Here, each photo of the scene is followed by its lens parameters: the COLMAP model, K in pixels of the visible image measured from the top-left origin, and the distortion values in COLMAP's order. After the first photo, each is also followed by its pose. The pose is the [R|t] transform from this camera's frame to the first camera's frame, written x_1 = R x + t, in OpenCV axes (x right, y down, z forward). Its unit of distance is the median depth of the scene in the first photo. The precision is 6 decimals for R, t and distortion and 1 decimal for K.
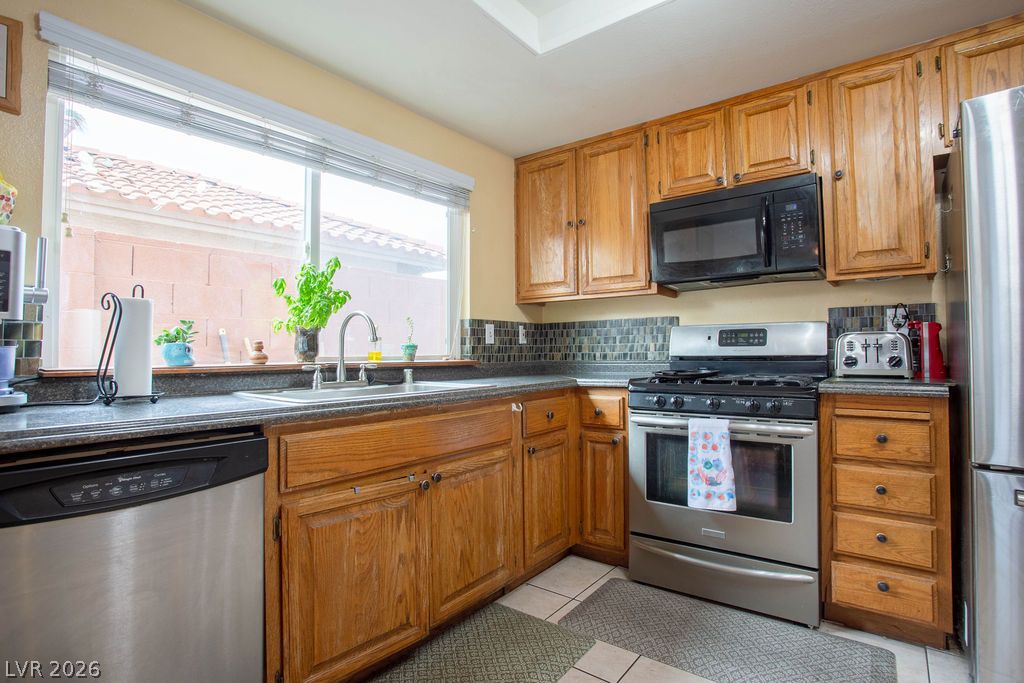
lens RADIAL K [[500.9, 0, 516.4], [0, 500.9, 337.9], [0, 0, 1]] dist [-0.073669, 0.027502]
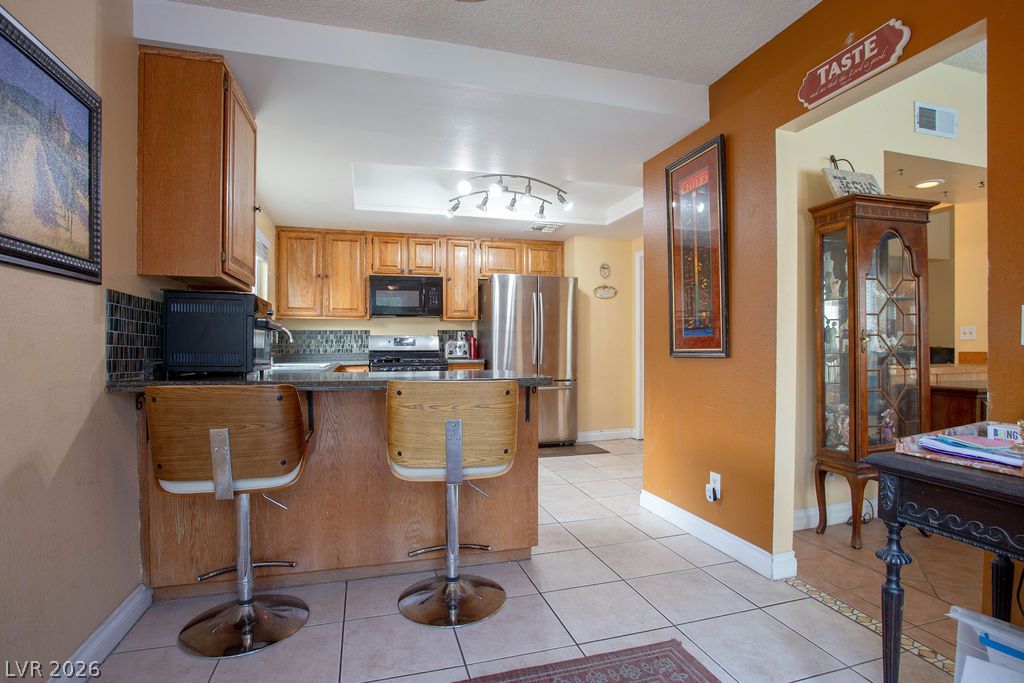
lens RADIAL K [[500.9, 0, 516.4], [0, 500.9, 337.9], [0, 0, 1]] dist [-0.073669, 0.027502]
pose [[0.593647, 0.020124, 0.804474, -1.184295], [-0.021656, 0.999725, -0.009028, -0.010577], [-0.804434, -0.012062, 0.593919, -0.812625]]
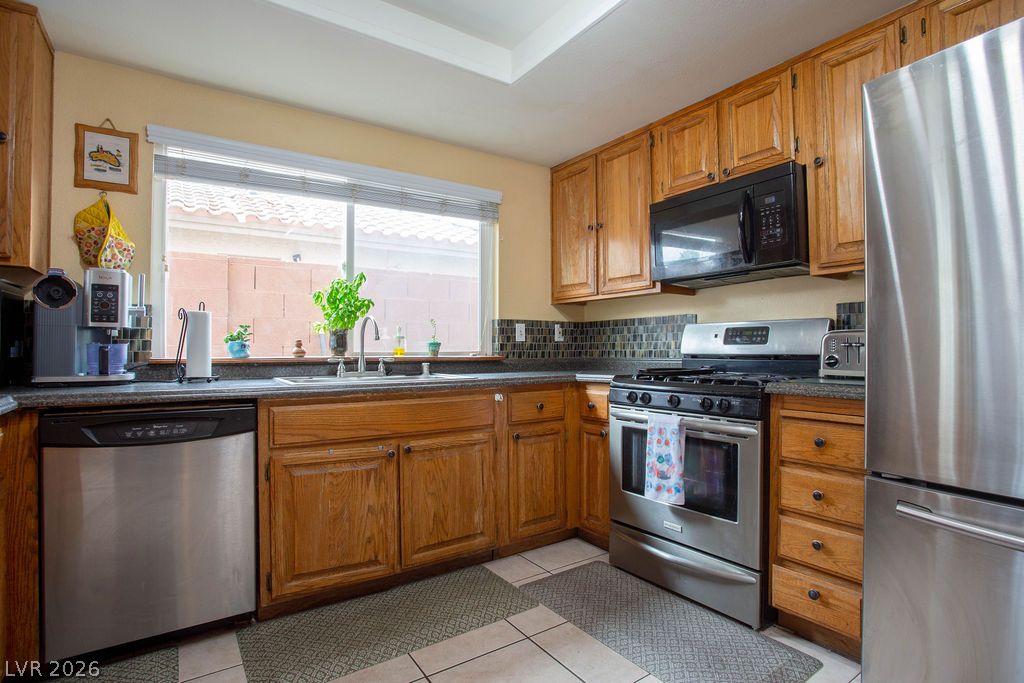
lens RADIAL K [[508.8, 0, 517.3], [0, 508.8, 344.7], [0, 0, 1]] dist [-0.073629, 0.028950]
pose [[0.950842, 0.002926, -0.309663, 0.392210], [0.003353, 0.999799, 0.019742, -0.004457], [0.309659, -0.019810, 0.950641, -0.088397]]
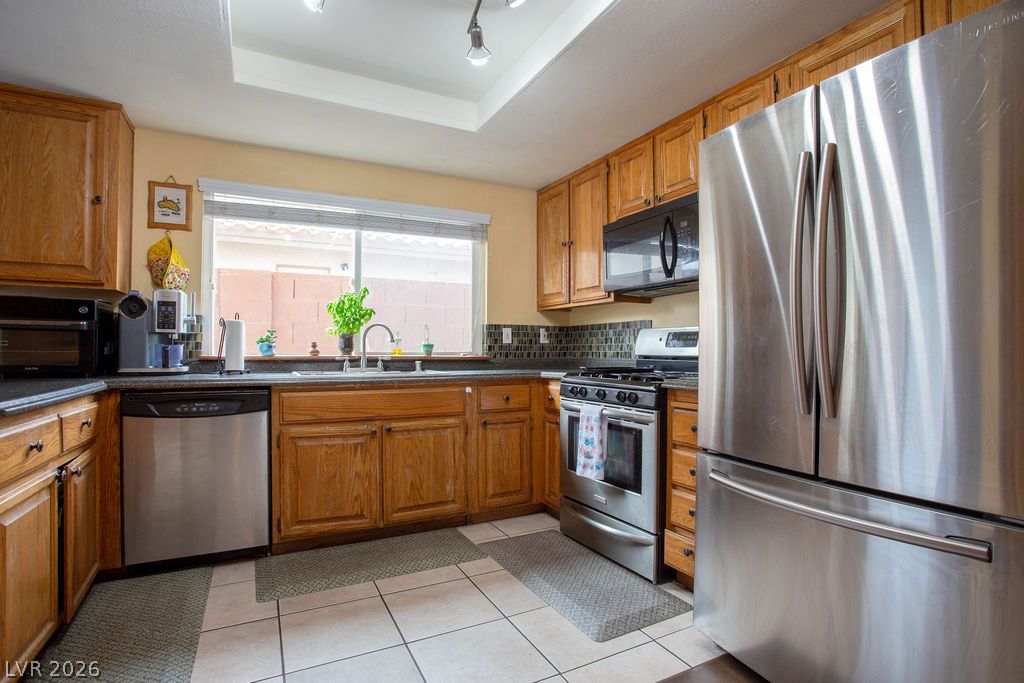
lens RADIAL K [[508.5, 0, 517.2], [0, 508.5, 347.4], [0, 0, 1]] dist [-0.082443, 0.039075]
pose [[0.907675, 0.008215, -0.419593, 0.697922], [0.001815, 0.999722, 0.023498, -0.011601], [0.419669, -0.022090, 0.907408, -0.214344]]
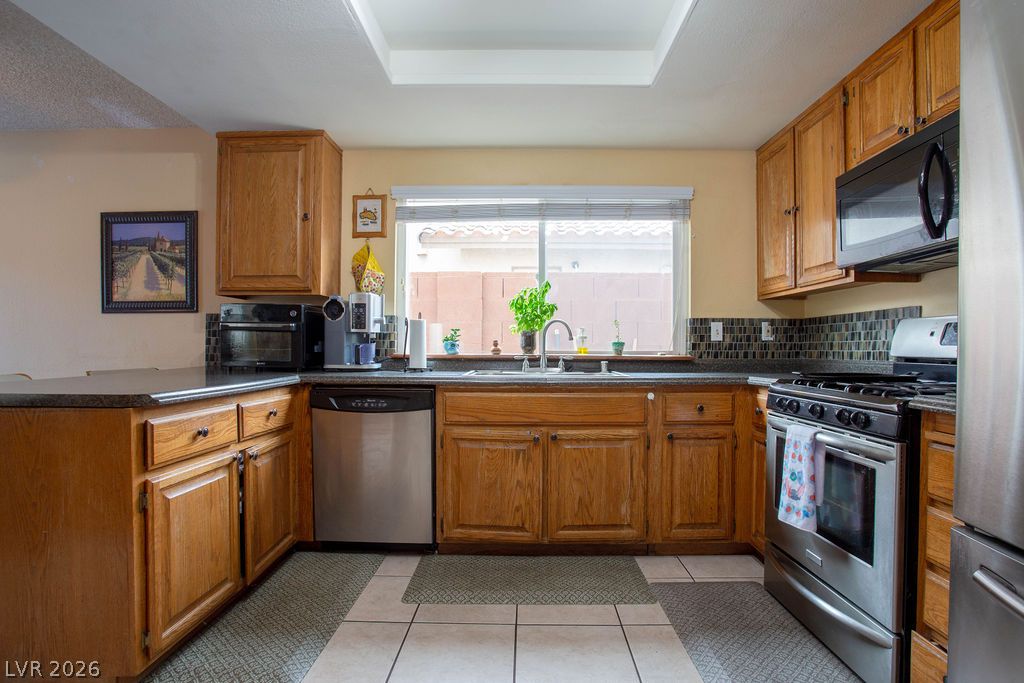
lens RADIAL K [[510.9, 0, 518.1], [0, 510.9, 351.2], [0, 0, 1]] dist [-0.082079, 0.039800]
pose [[0.598410, 0.016068, -0.801029, 0.744431], [0.013522, 0.999454, 0.030150, -0.005625], [0.801076, -0.028874, 0.597866, 0.049671]]
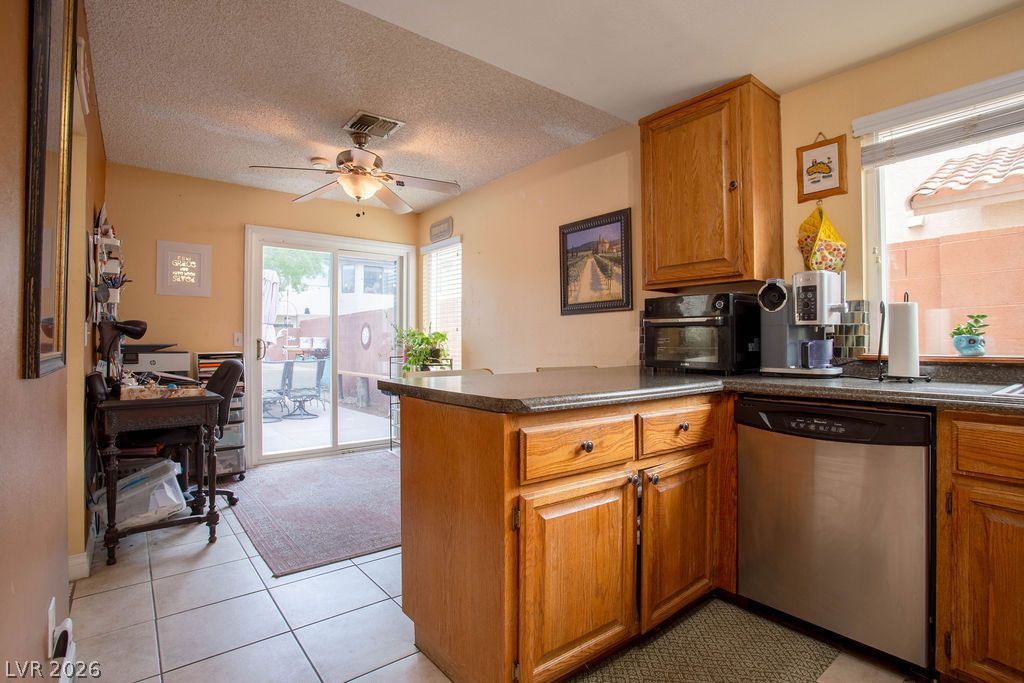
lens RADIAL K [[500.9, 0, 516.4], [0, 500.9, 337.9], [0, 0, 1]] dist [-0.073669, 0.027502]
pose [[-0.240156, -0.003770, -0.970727, 0.487441], [0.028542, 0.999533, -0.010943, -0.001337], [0.970315, -0.030335, -0.239936, 0.191251]]
